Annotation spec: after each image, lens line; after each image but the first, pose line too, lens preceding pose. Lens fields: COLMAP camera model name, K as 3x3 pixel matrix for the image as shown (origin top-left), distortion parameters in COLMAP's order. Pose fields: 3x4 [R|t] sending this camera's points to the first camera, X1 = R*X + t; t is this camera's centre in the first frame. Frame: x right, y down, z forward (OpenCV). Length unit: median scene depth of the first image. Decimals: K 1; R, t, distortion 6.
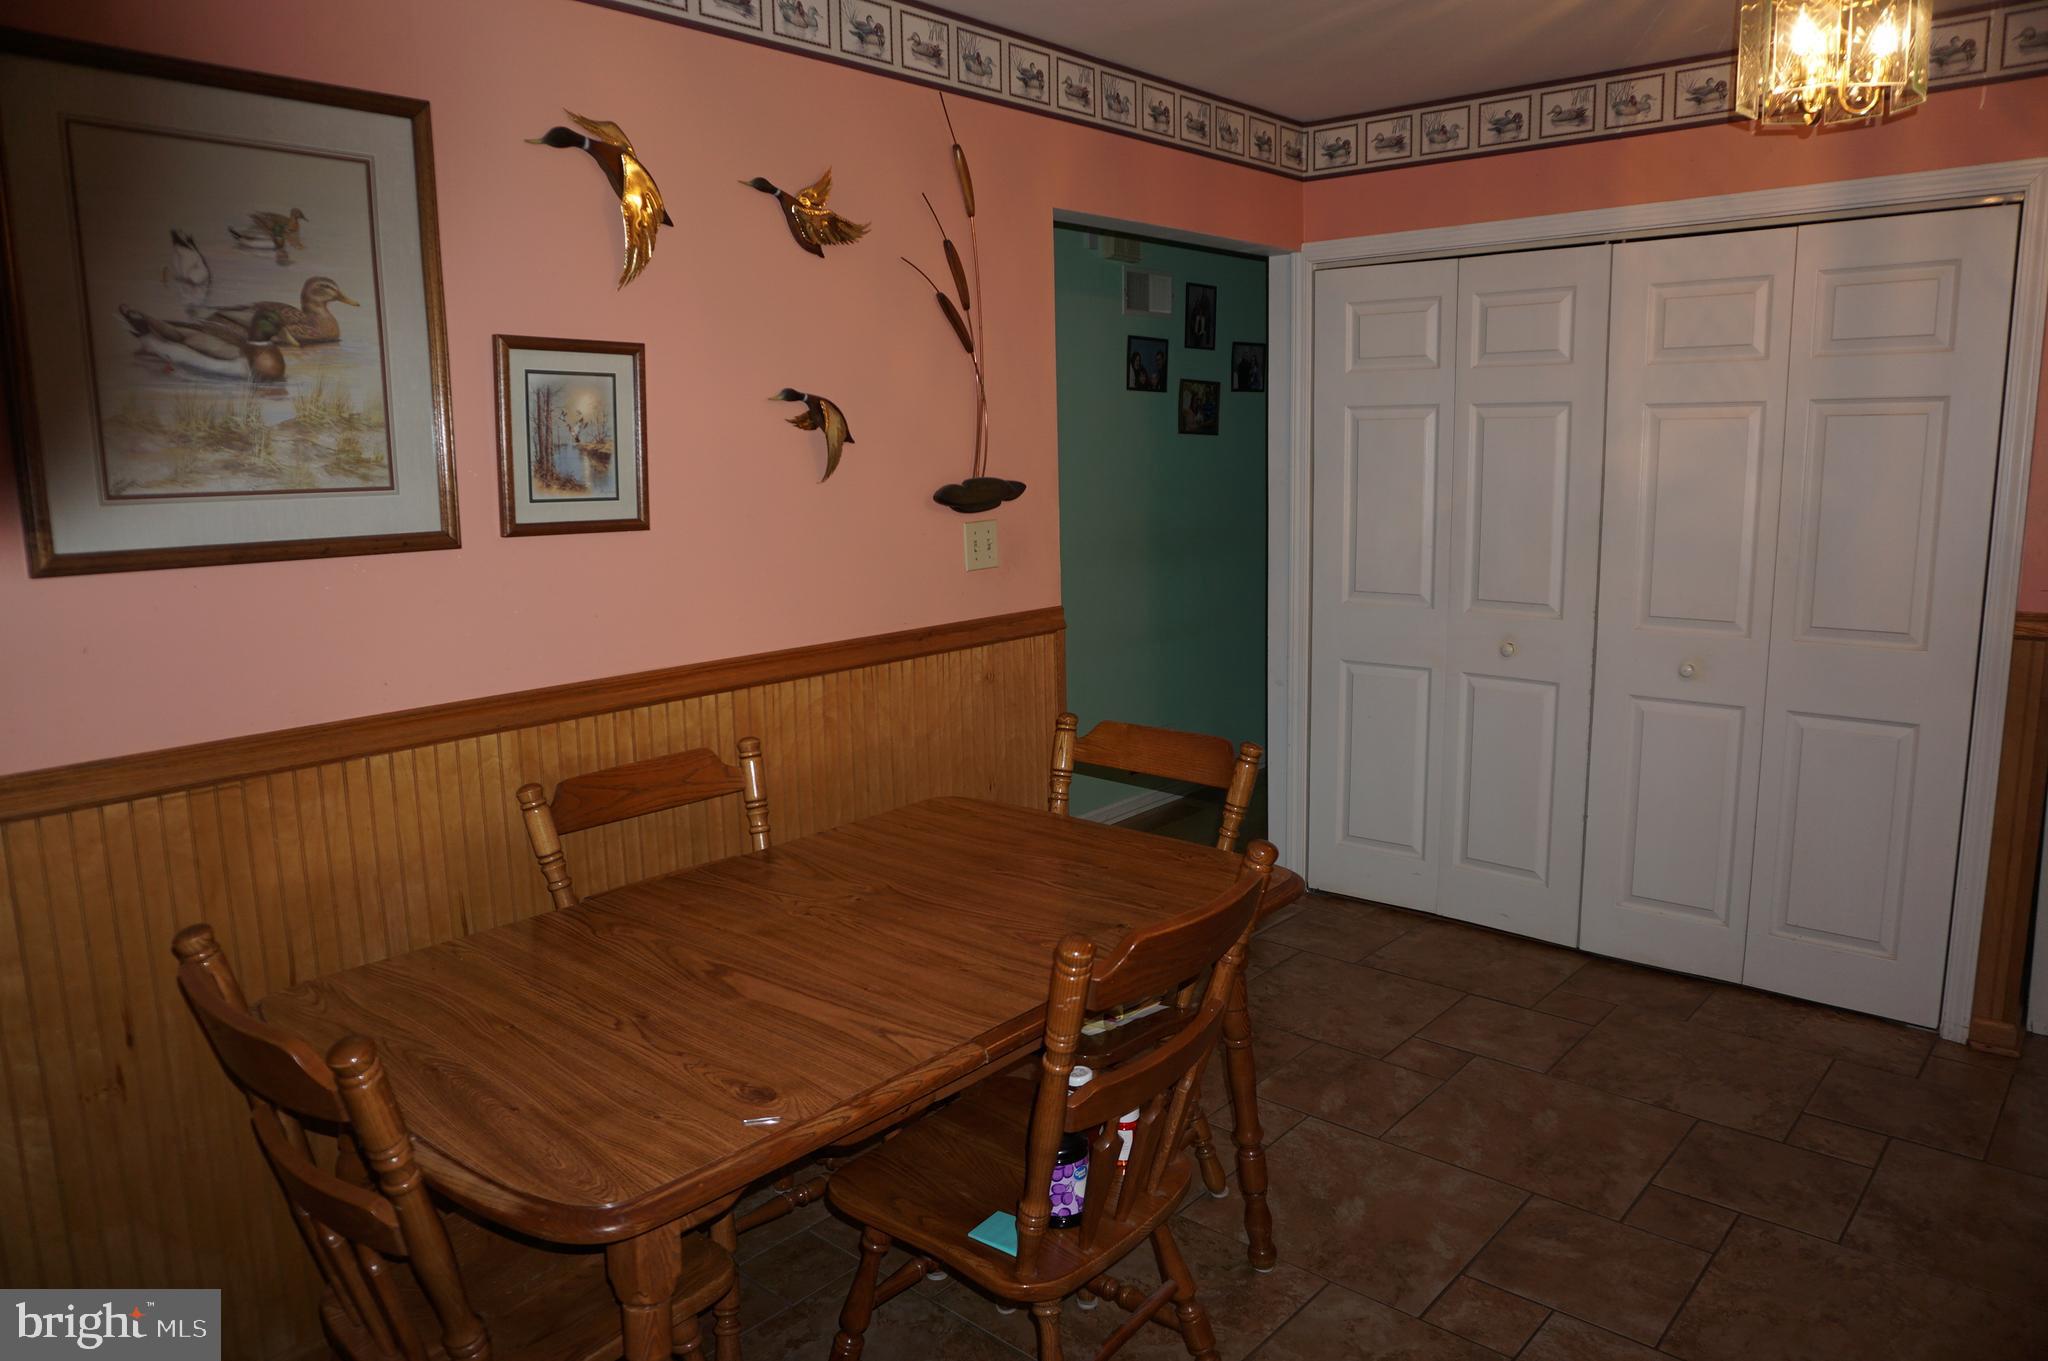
lens RADIAL K [[1354.7, 0, 1024.0], [0, 1354.7, 680.5], [0, 0, 1]] dist [-0.055336, 0.033704]
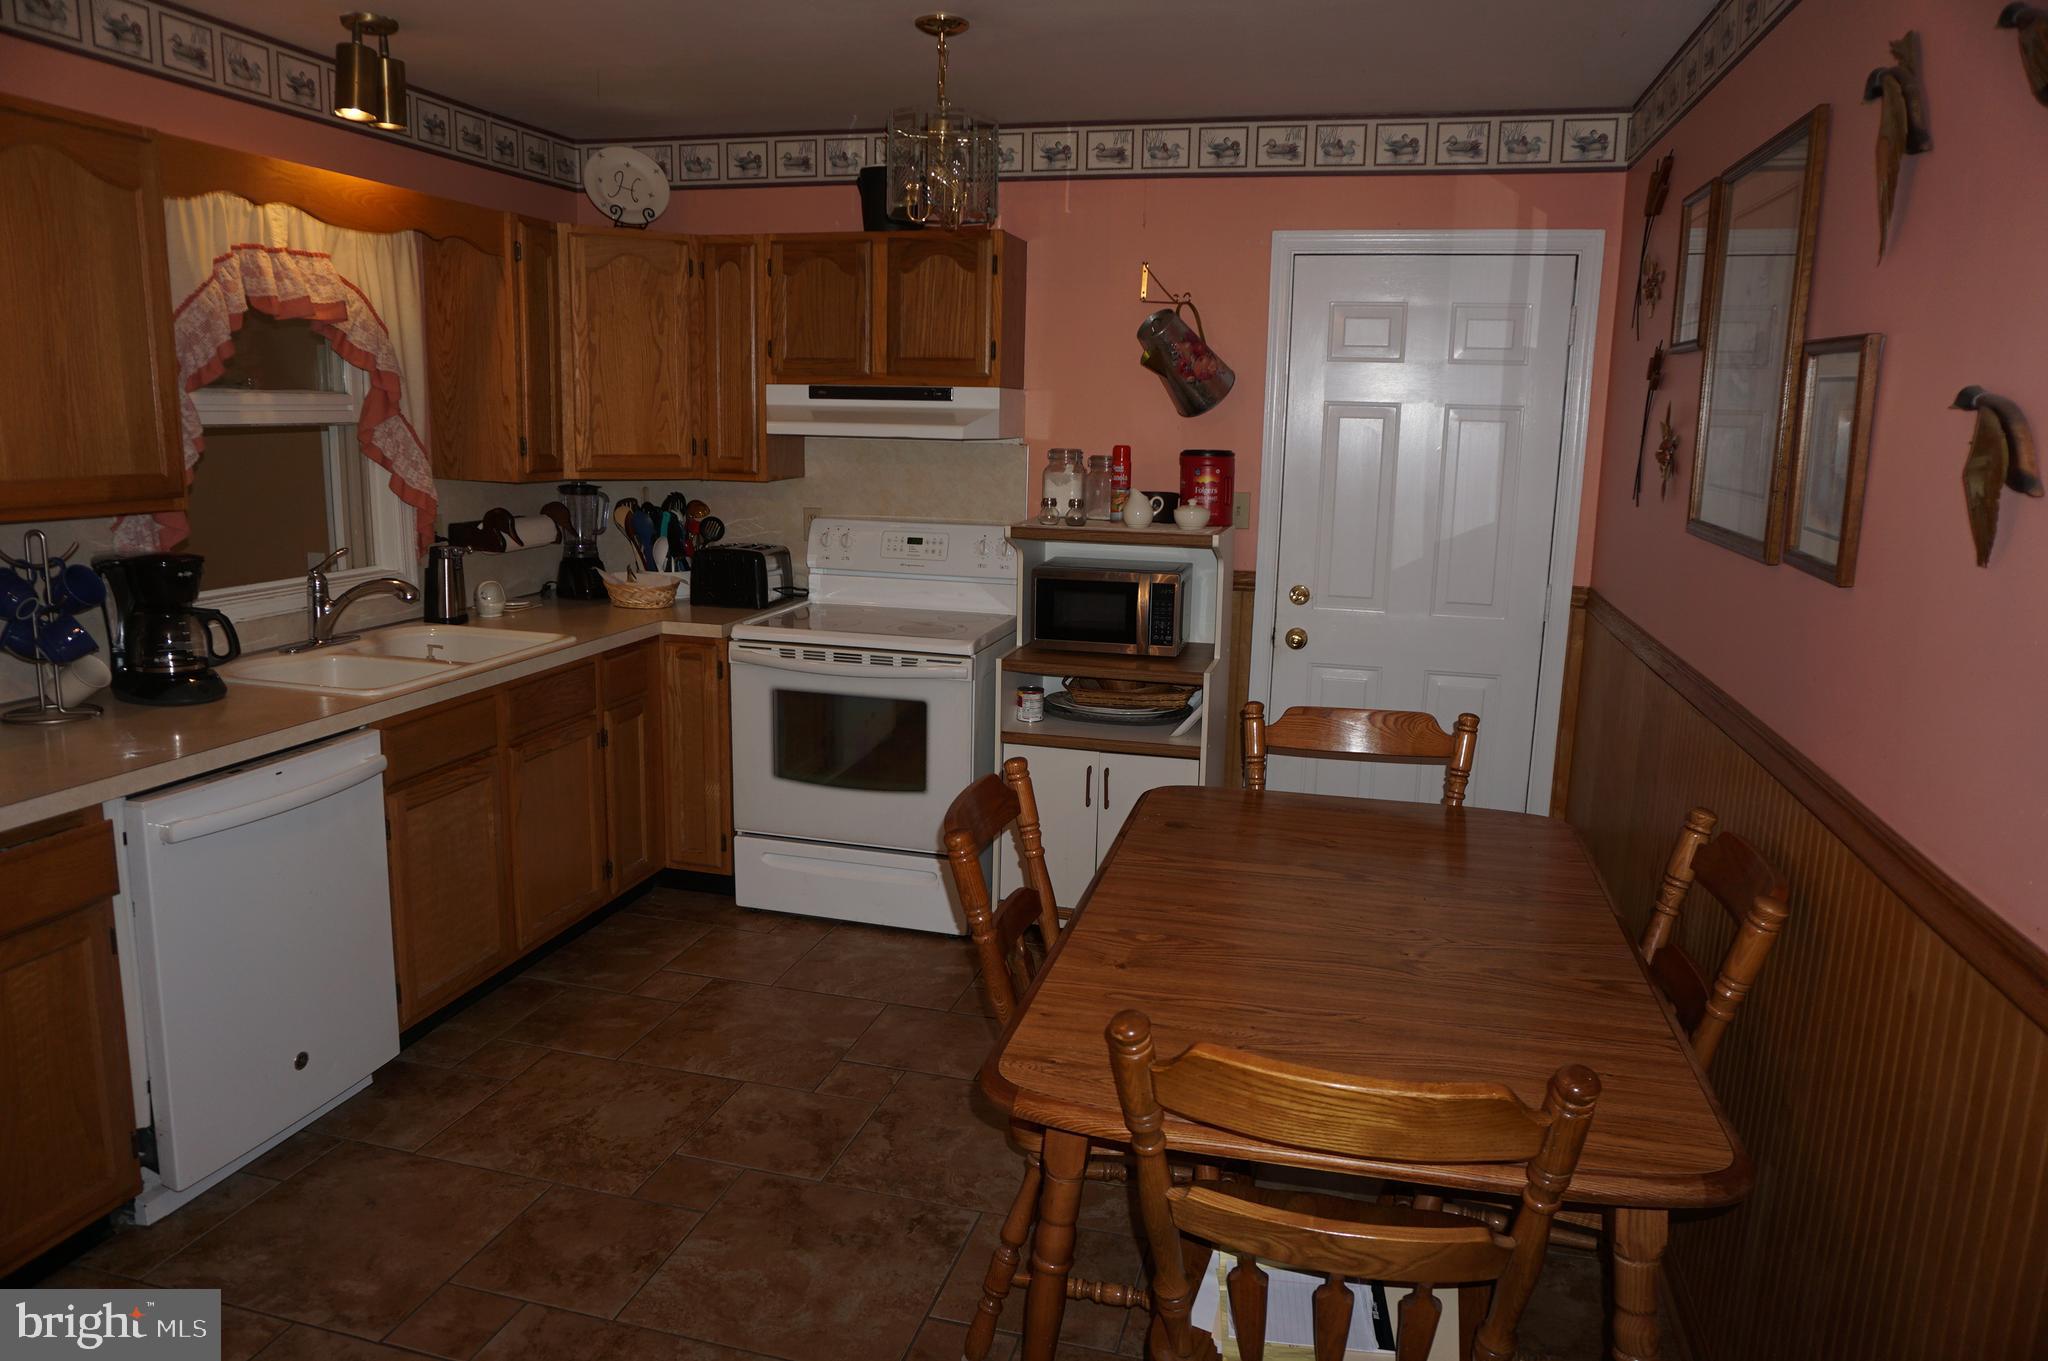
lens RADIAL K [[1354.7, 0, 1024.0], [0, 1354.7, 680.5], [0, 0, 1]] dist [-0.055336, 0.033704]
pose [[-0.894632, 0.081781, -0.439256, 0.566473], [-0.082470, 0.935991, 0.342228, -0.347284], [0.439127, 0.342393, -0.830623, 1.791700]]
